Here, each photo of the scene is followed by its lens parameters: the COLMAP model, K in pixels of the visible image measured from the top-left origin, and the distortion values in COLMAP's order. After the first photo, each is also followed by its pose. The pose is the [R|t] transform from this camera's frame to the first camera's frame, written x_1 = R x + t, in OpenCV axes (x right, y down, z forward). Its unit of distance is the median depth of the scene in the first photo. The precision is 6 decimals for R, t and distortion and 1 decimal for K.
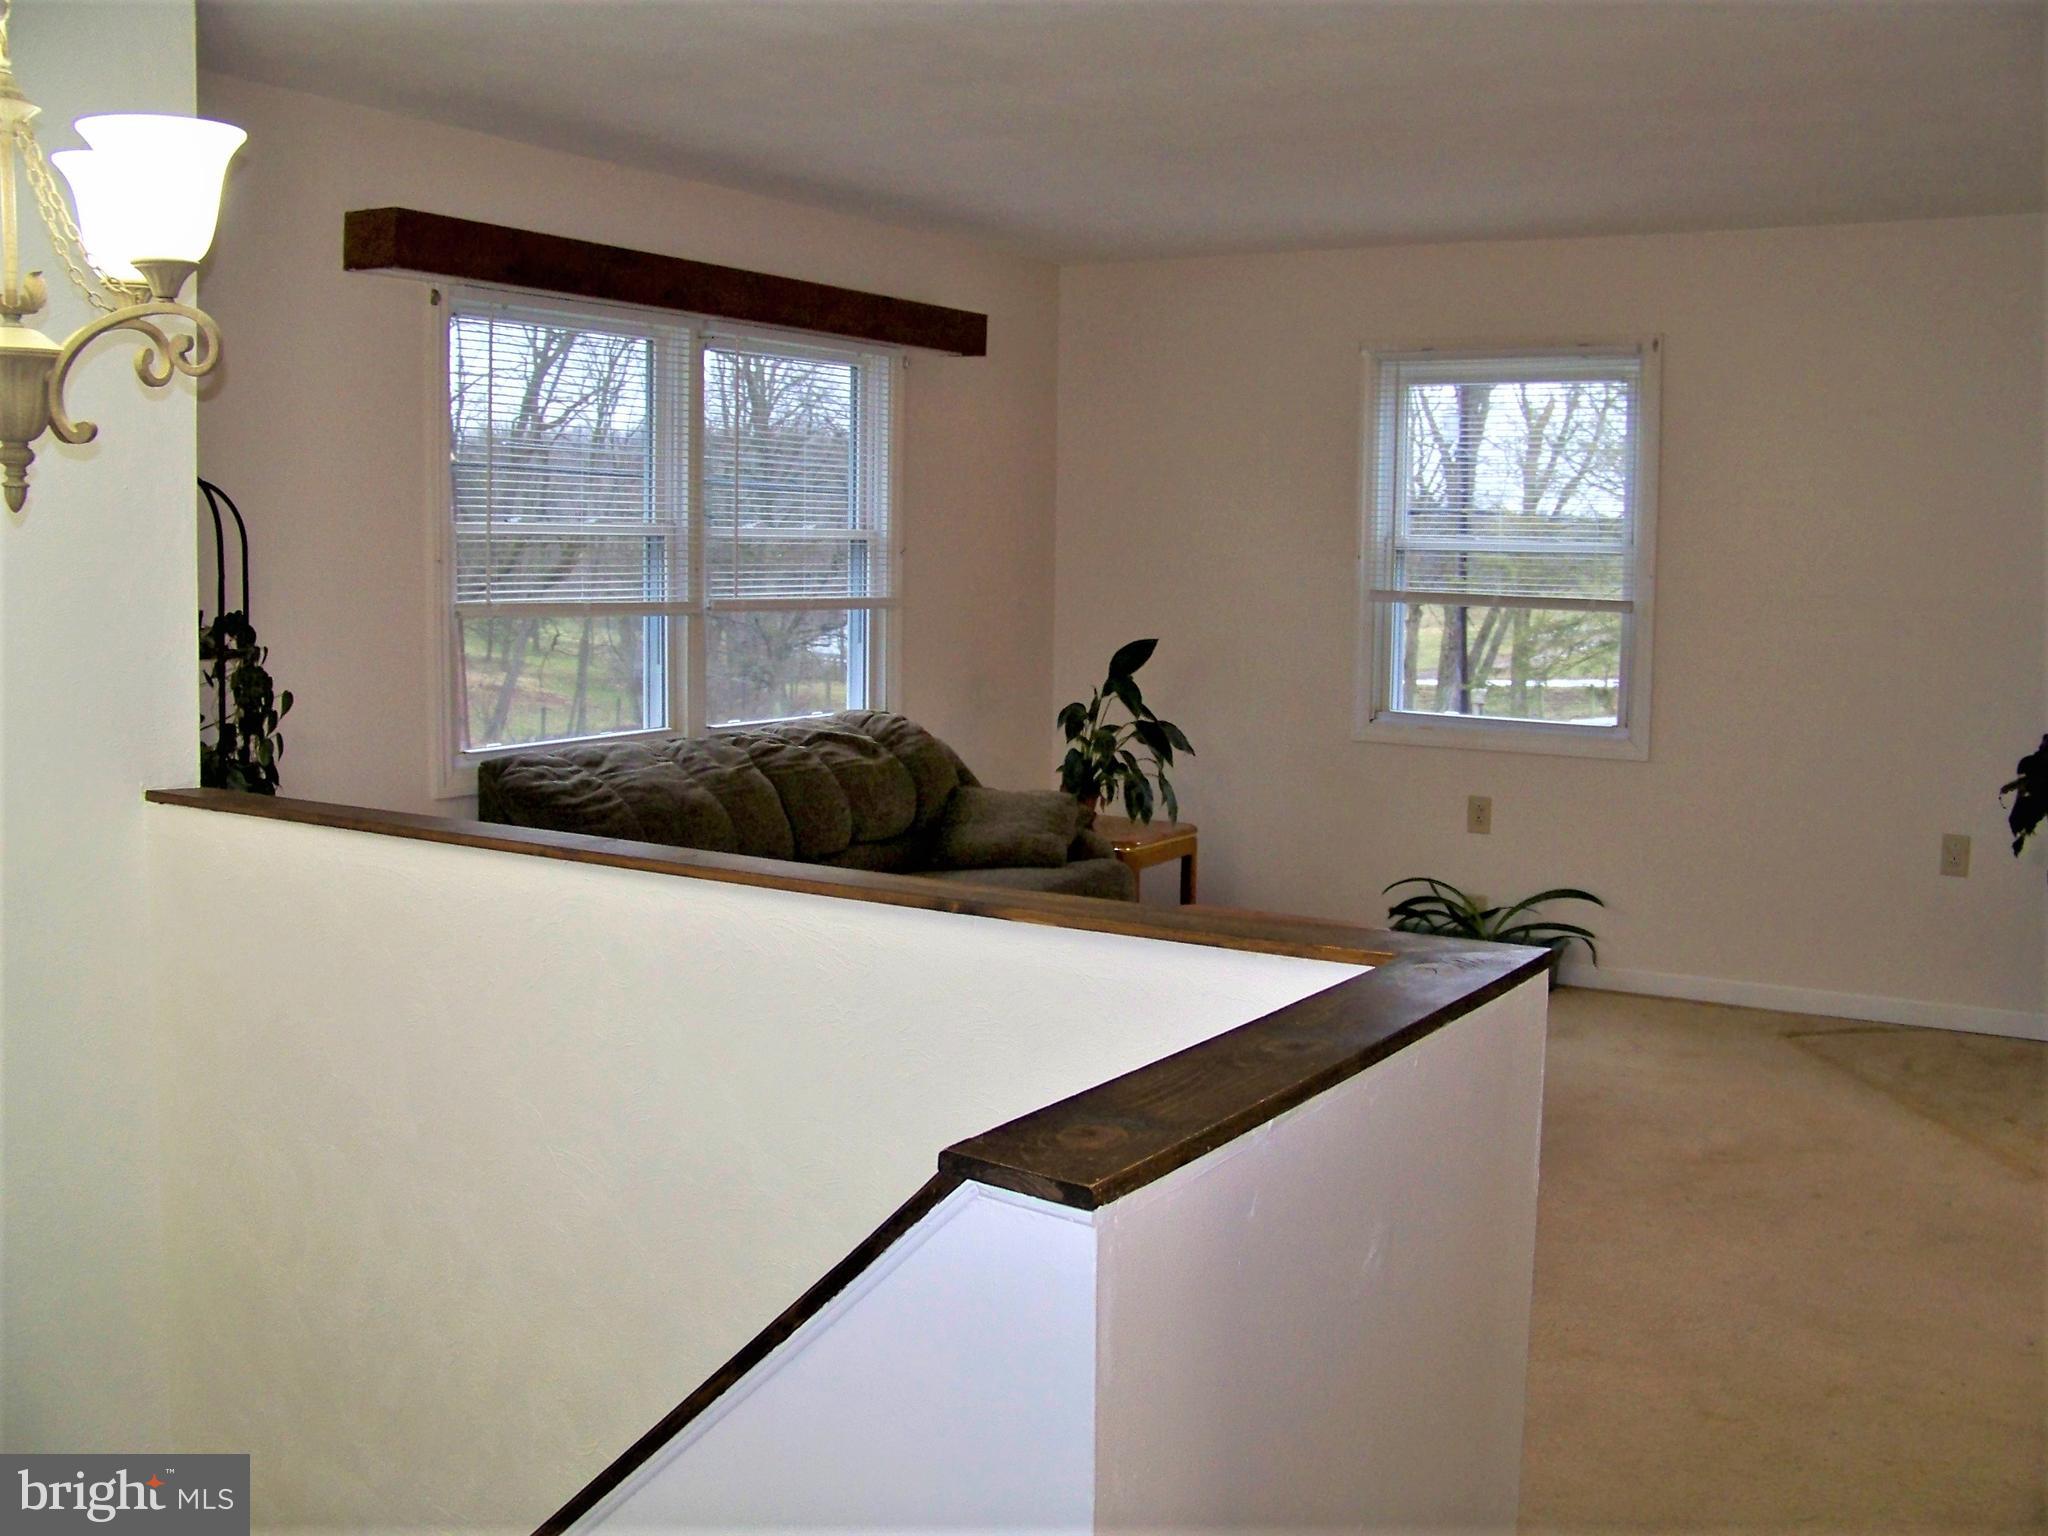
lens RADIAL K [[2011.2, 0, 1039.2], [0, 2011.2, 752.5], [0, 0, 1]] dist [-0.237577, 0.288976]
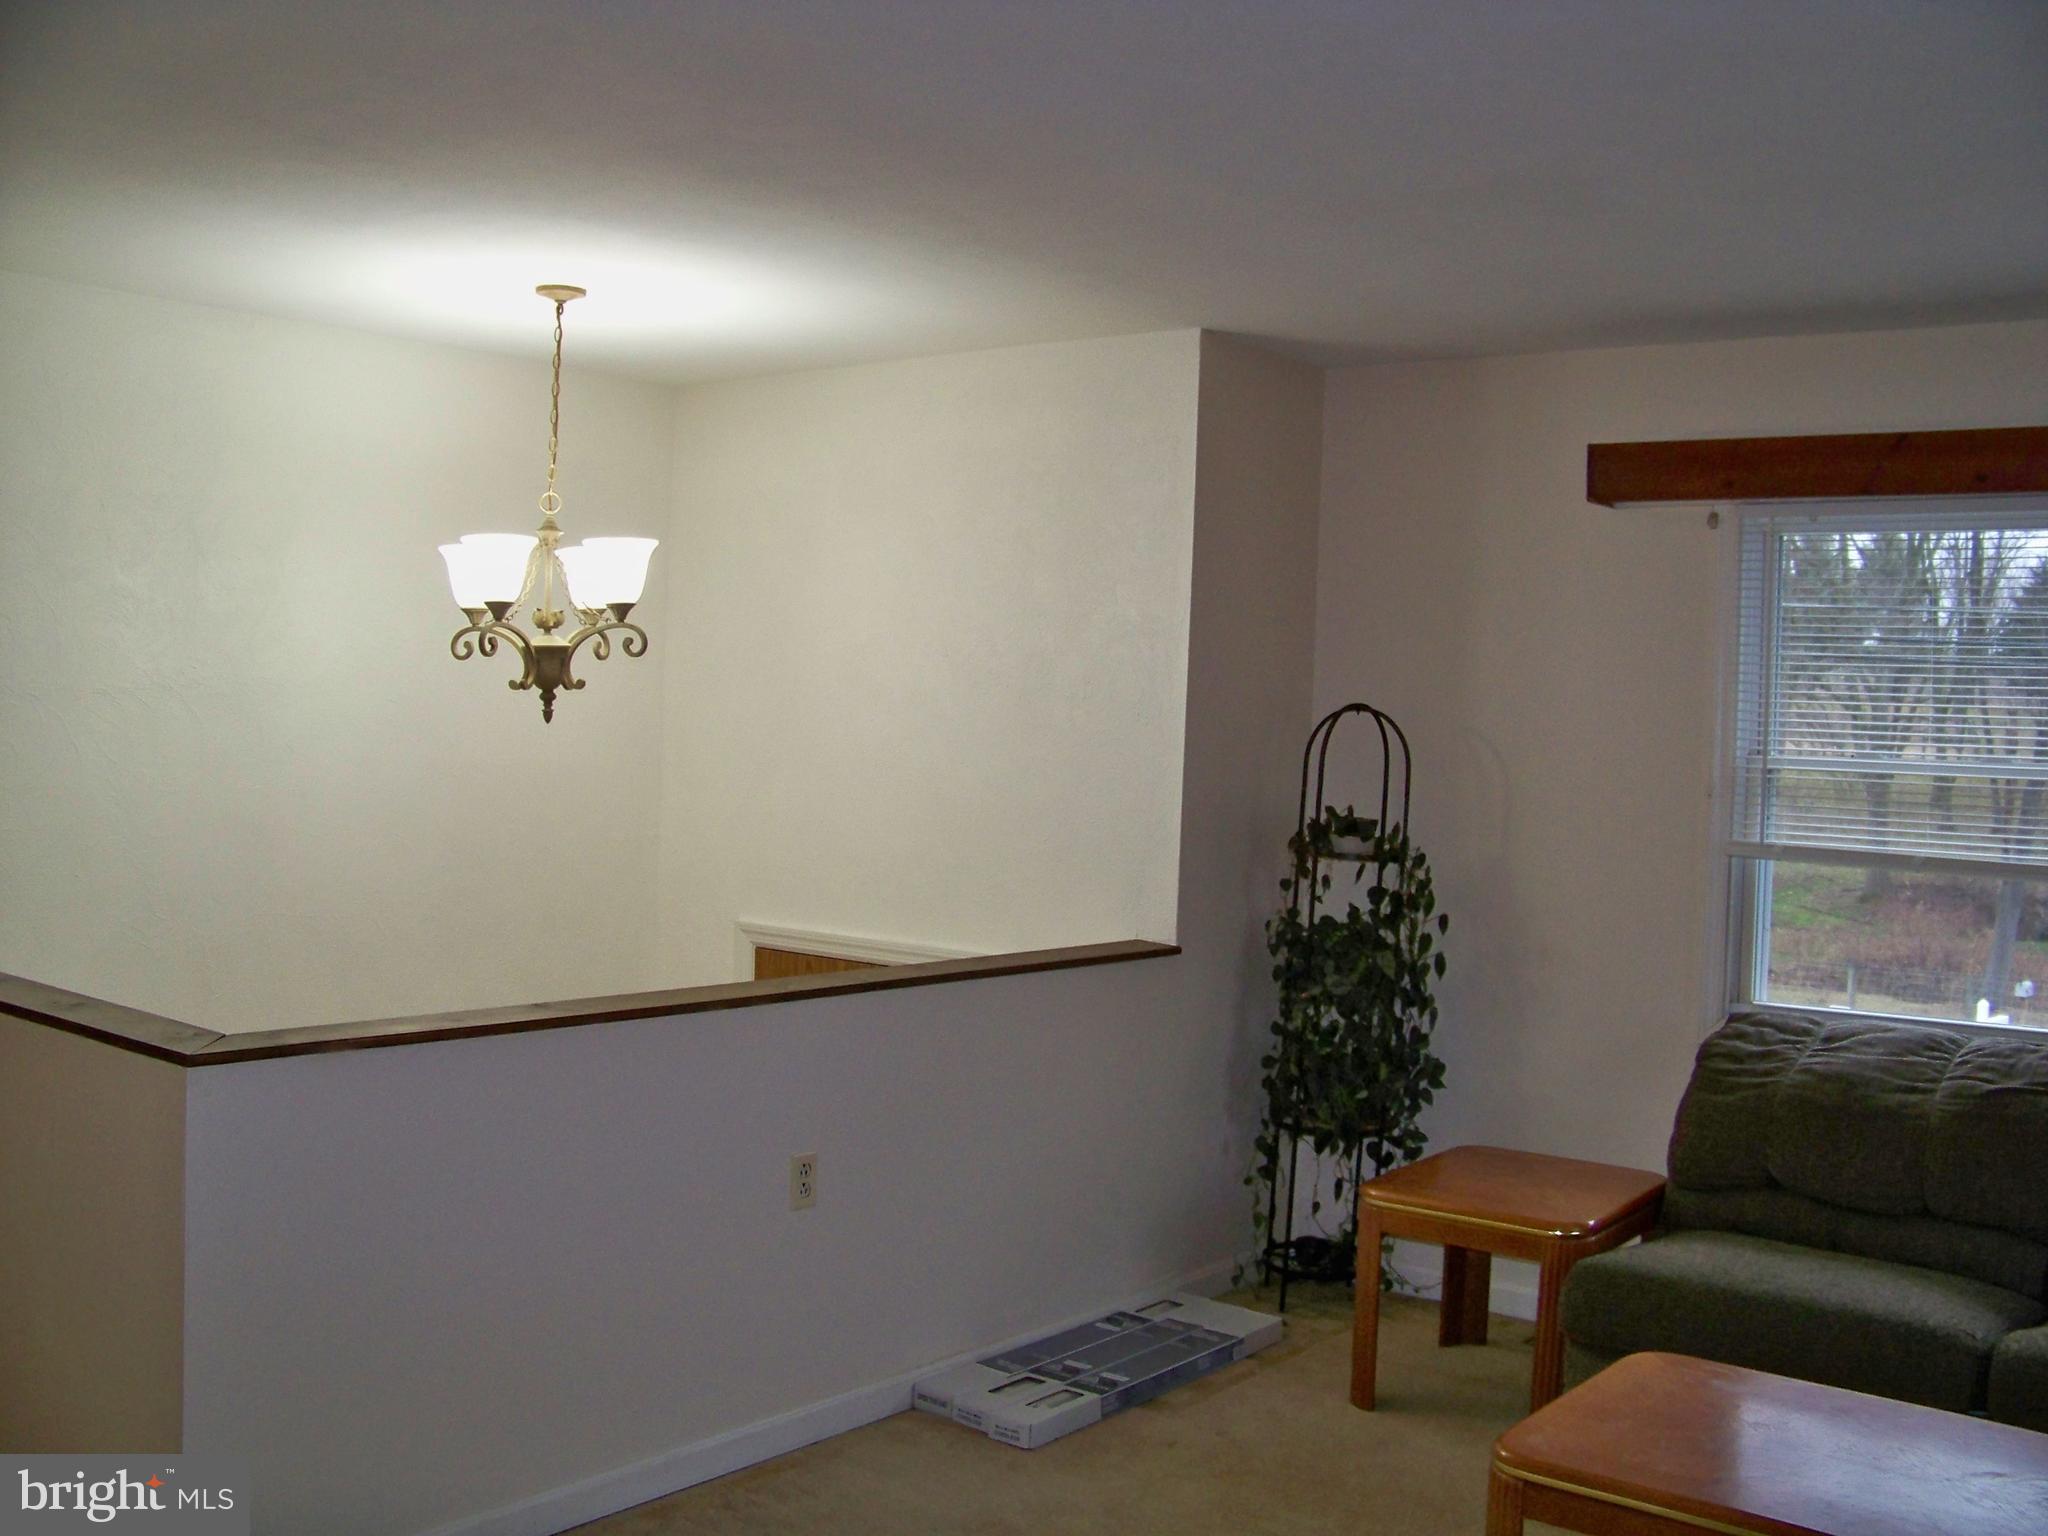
lens RADIAL K [[2011.2, 0, 1039.2], [0, 2011.2, 752.5], [0, 0, 1]] dist [-0.237577, 0.288976]
pose [[-0.108790, -0.000270, -0.994065, 0.583201], [-0.134864, 0.990758, 0.014490, -0.074977], [0.984874, 0.135639, -0.107821, 0.671106]]
